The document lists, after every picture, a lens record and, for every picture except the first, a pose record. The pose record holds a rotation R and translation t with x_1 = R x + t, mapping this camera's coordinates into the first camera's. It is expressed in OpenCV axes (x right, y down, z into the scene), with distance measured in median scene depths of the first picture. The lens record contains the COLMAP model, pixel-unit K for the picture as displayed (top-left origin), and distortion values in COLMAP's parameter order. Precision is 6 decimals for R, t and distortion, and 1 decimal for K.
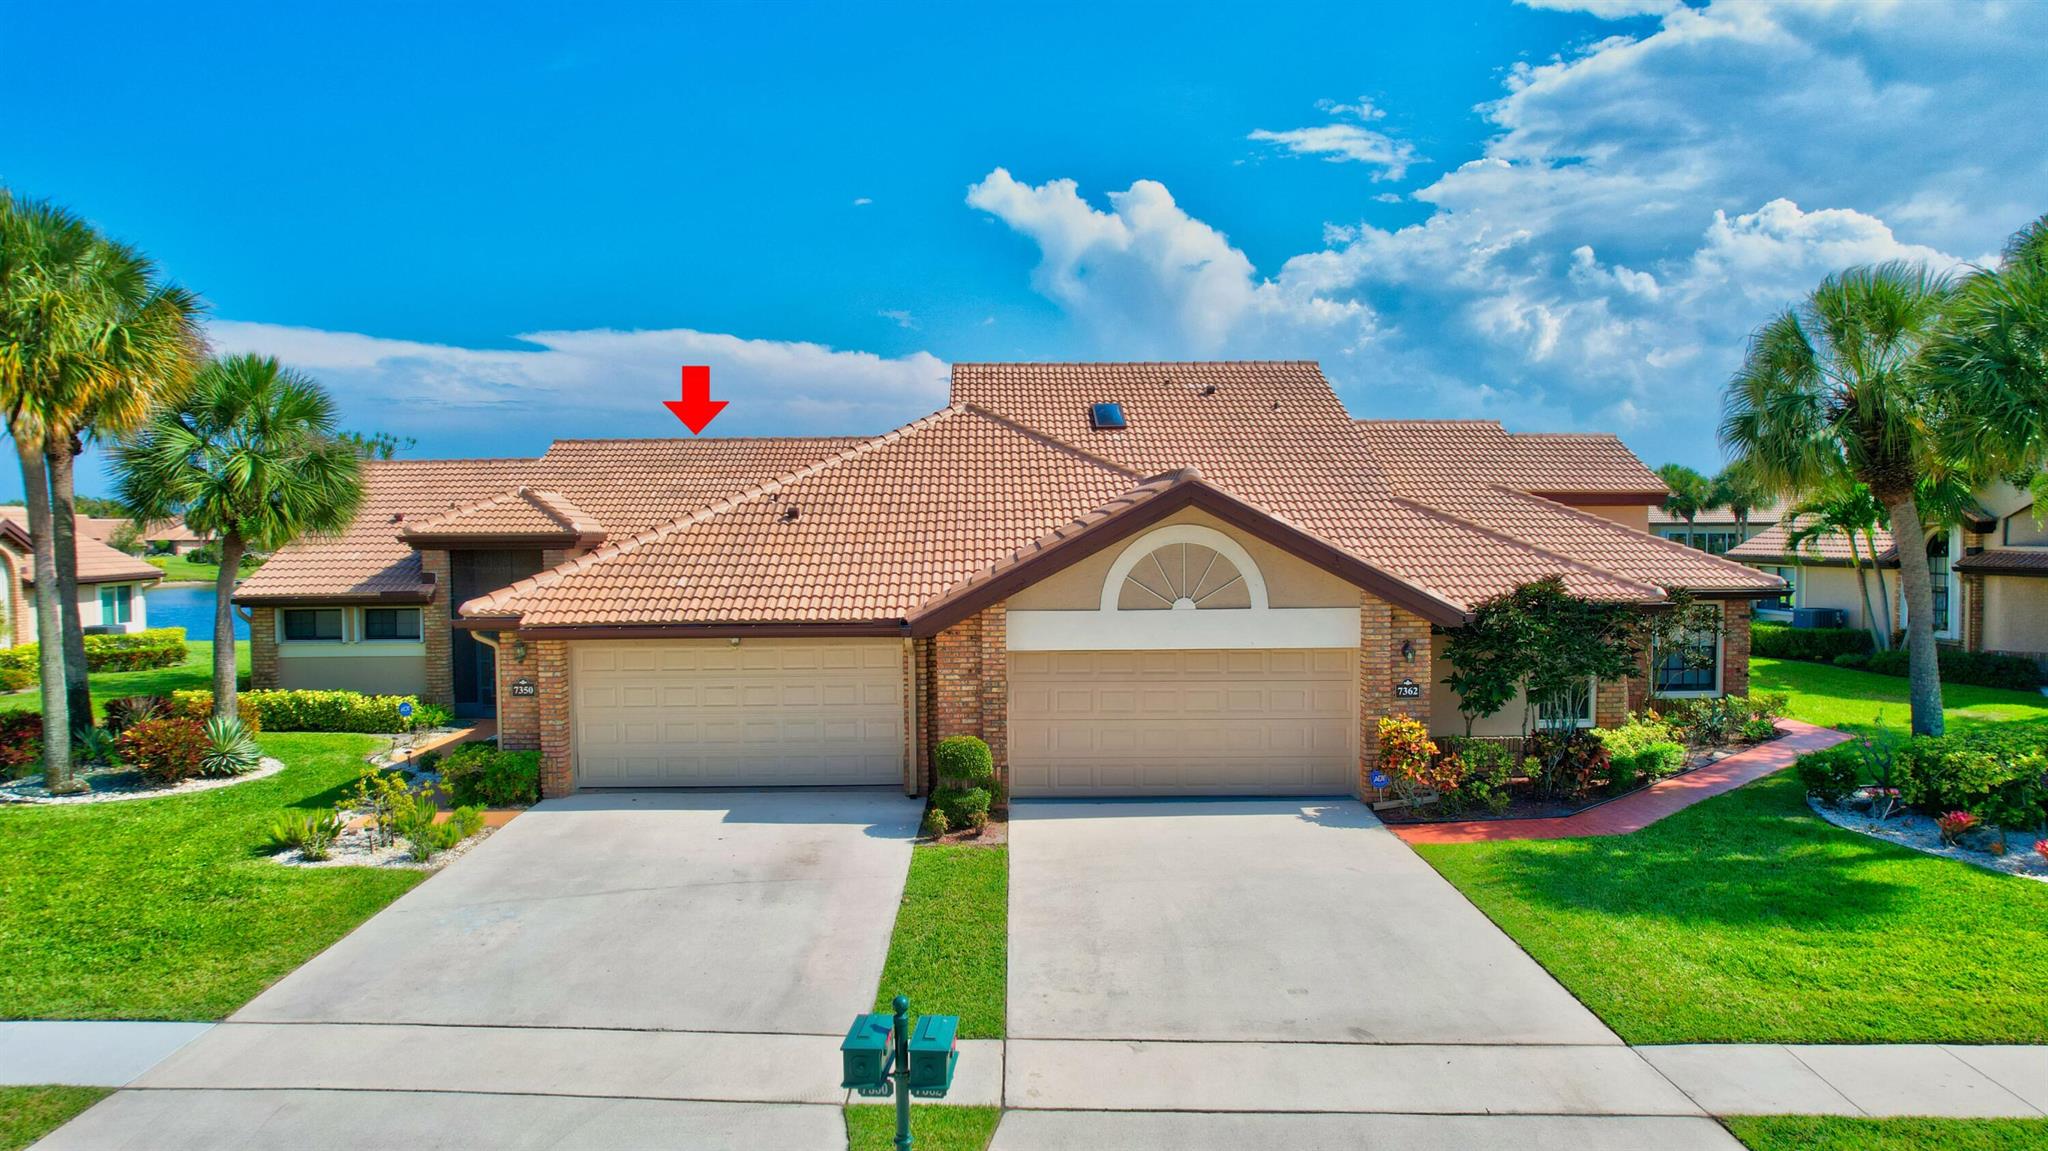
lens RADIAL K [[1311.8, 0, 1024.0], [0, 1311.8, 575.5], [0, 0, 1]] dist [-0.077596, 0.069390]
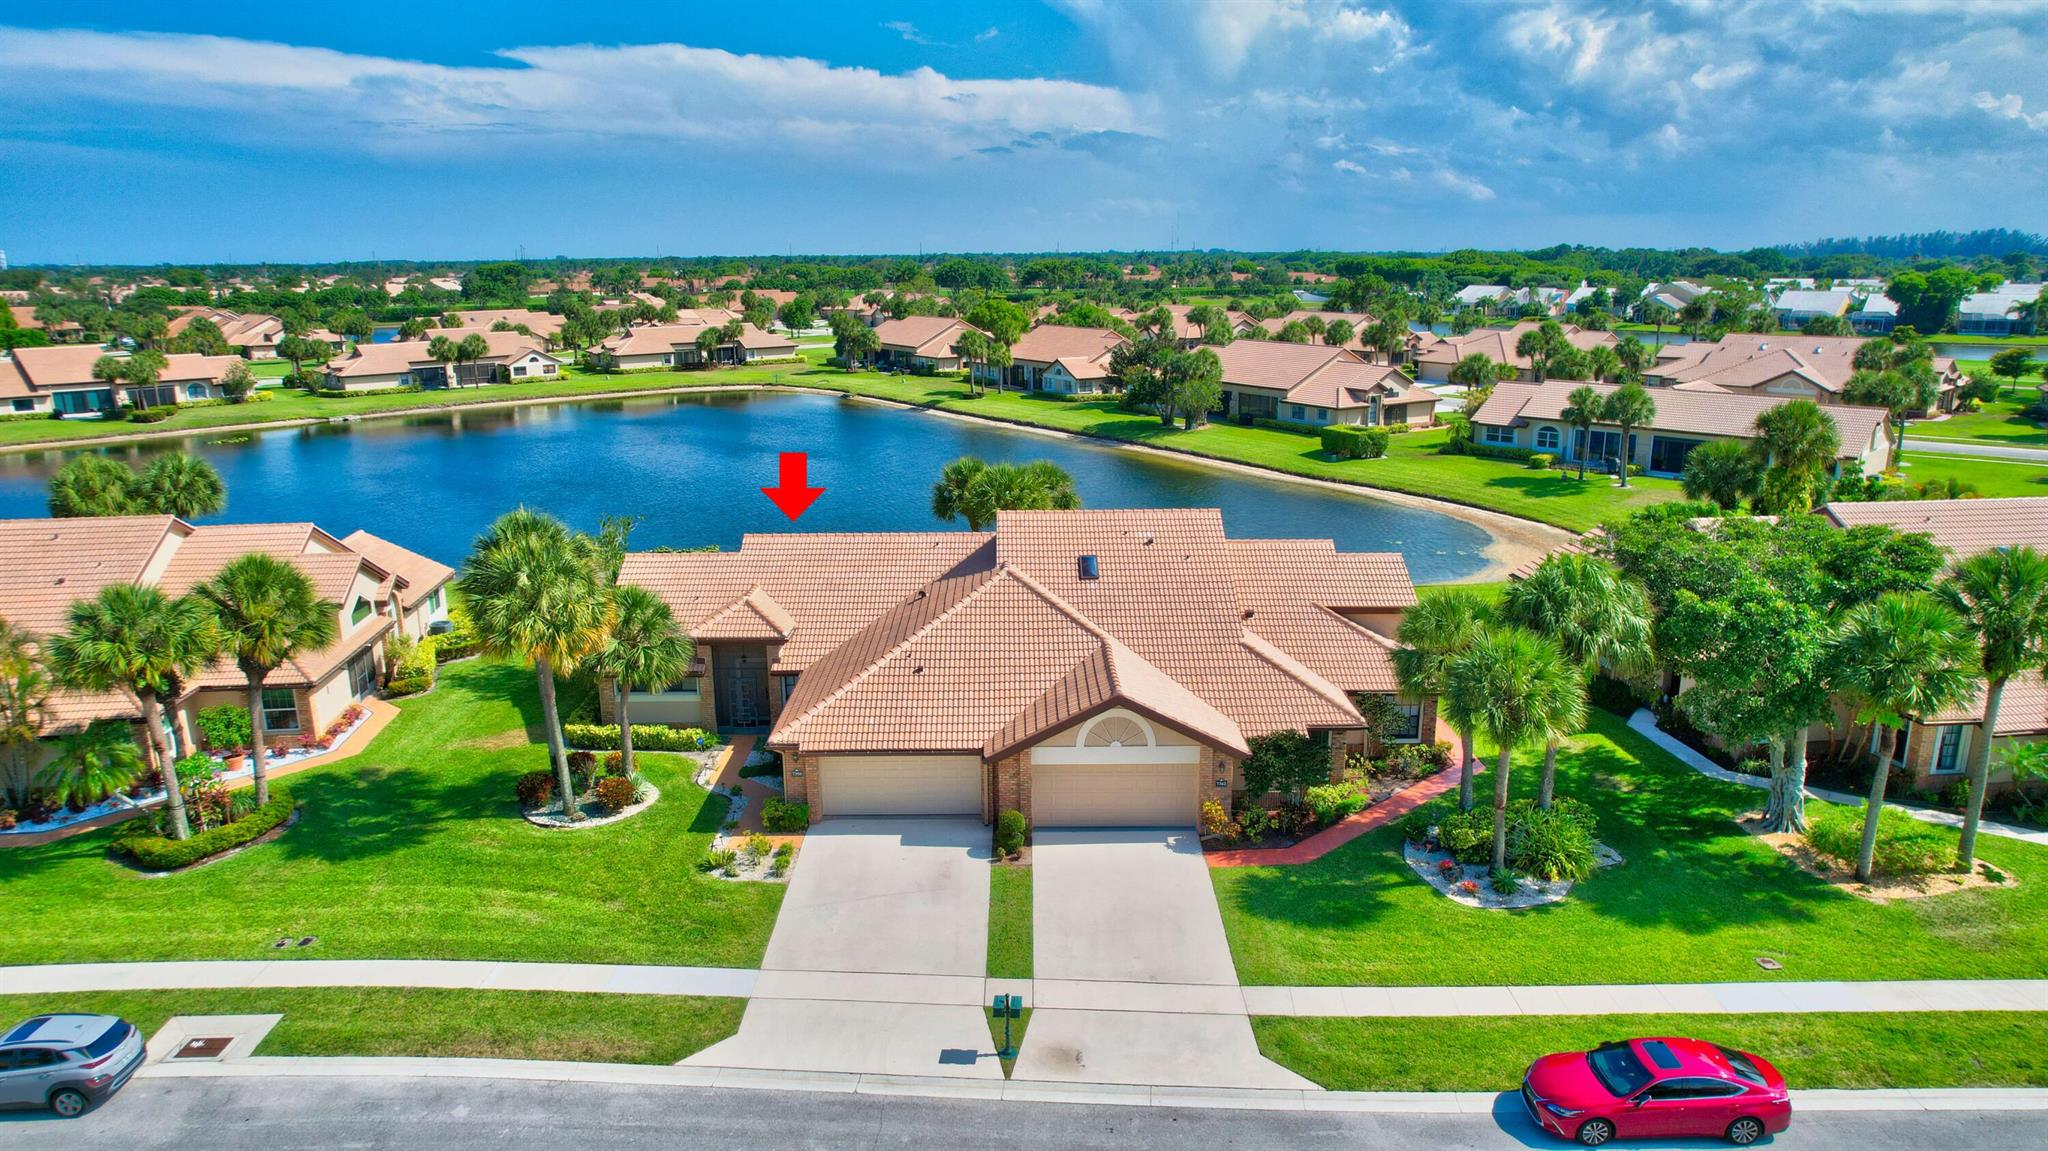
lens RADIAL K [[1311.8, 0, 1024.0], [0, 1311.8, 575.5], [0, 0, 1]] dist [-0.077596, 0.069390]
pose [[0.999972, 0.005069, -0.005546, -0.014898], [-0.003851, 0.979587, 0.200983, -0.659706], [0.006452, -0.200956, 0.979579, -0.998650]]
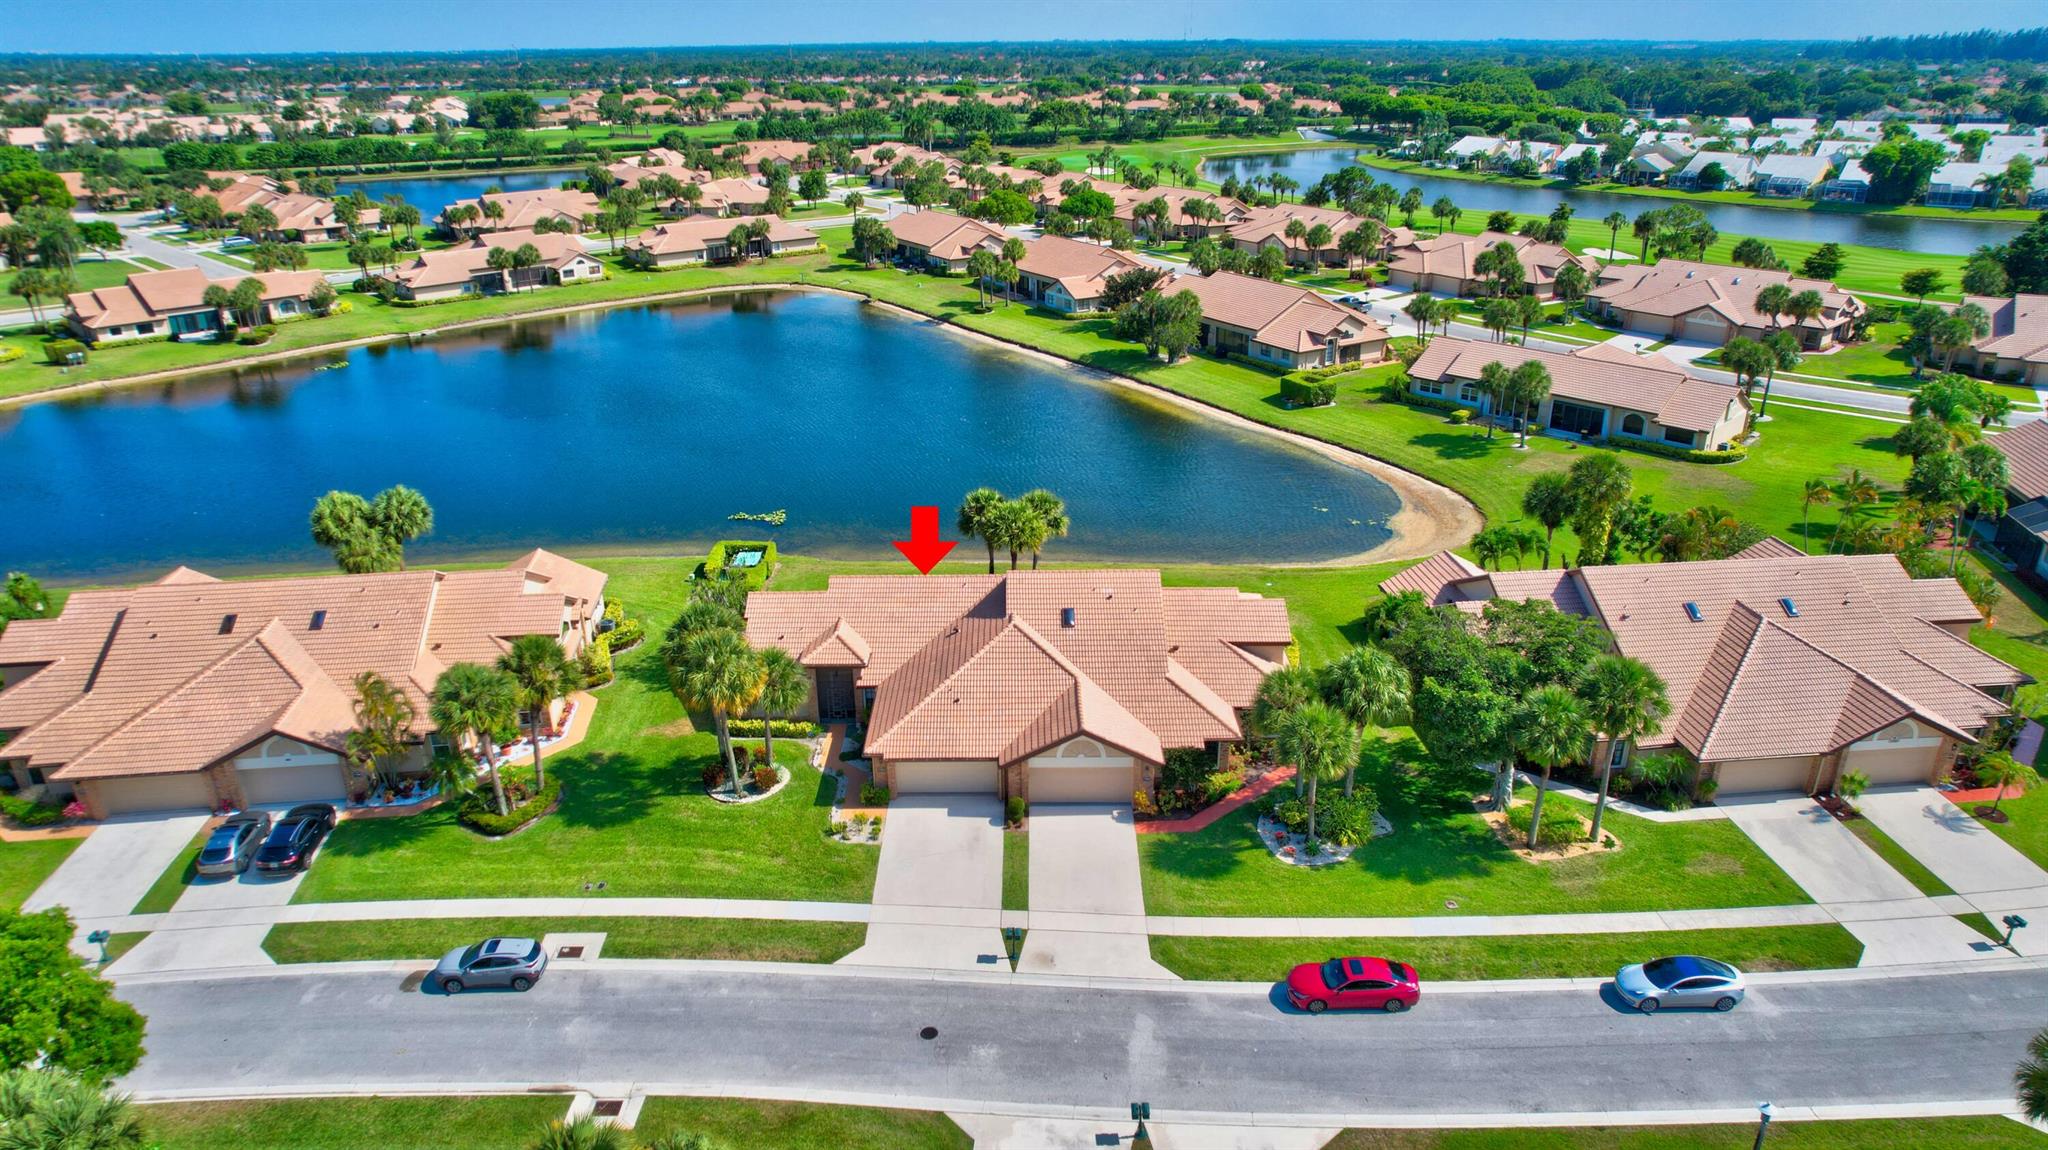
lens RADIAL K [[1311.8, 0, 1024.0], [0, 1311.8, 575.0], [0, 0, 1]] dist [-0.077596, 0.069390]
pose [[0.999929, 0.007528, -0.009268, 0.002452], [-0.003850, 0.938028, 0.346539, -1.571956], [0.011302, -0.346479, 0.937990, -1.991124]]
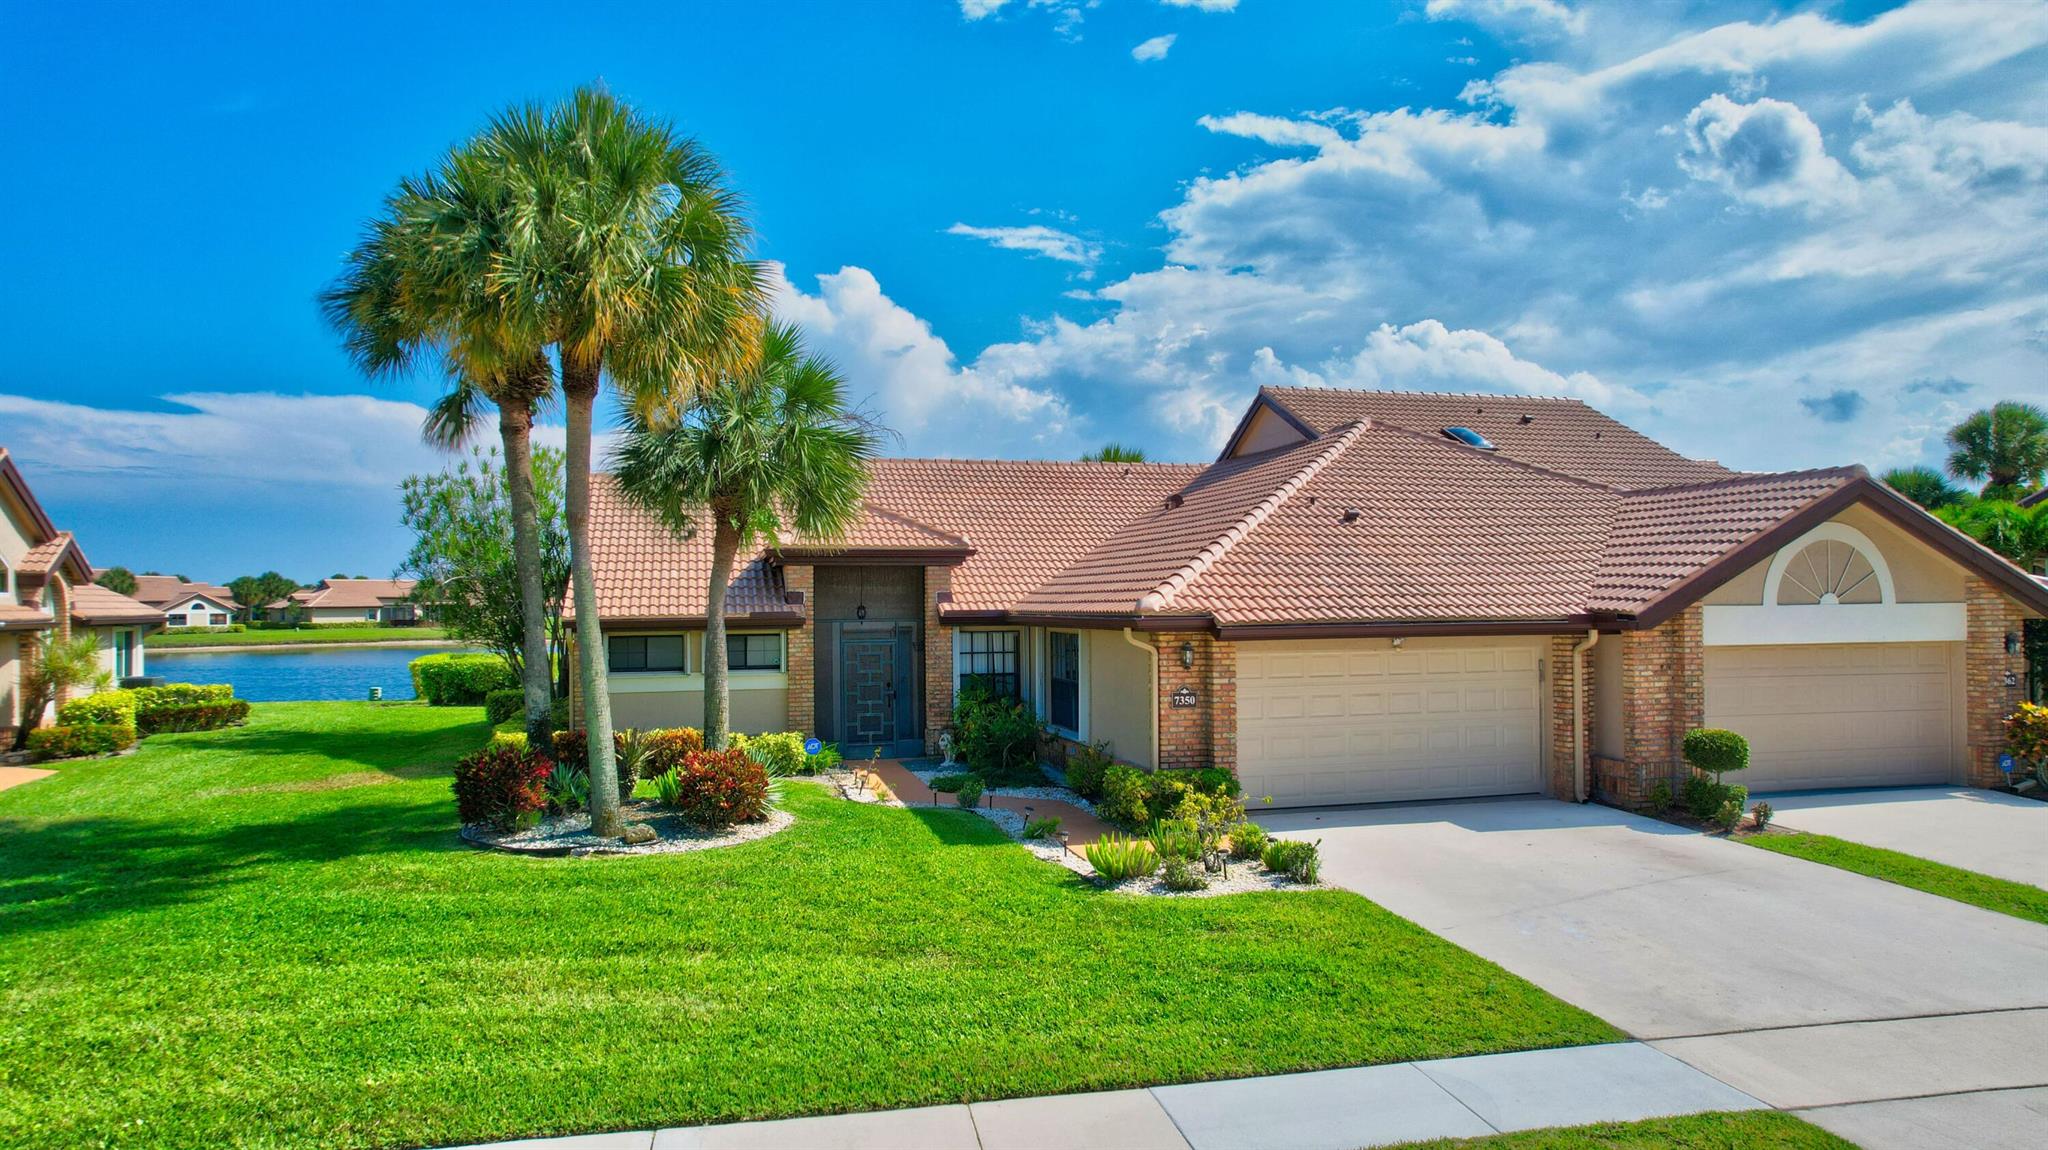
lens RADIAL K [[1295.7, 0, 1024.0], [0, 1295.7, 575.0], [0, 0, 1]] dist [-0.079040, 0.067877]
pose [[0.974149, 0.004556, 0.225861, -0.715840], [0.009180, 0.998172, -0.059729, 0.056669], [-0.225721, 0.060259, 0.972327, 0.167268]]
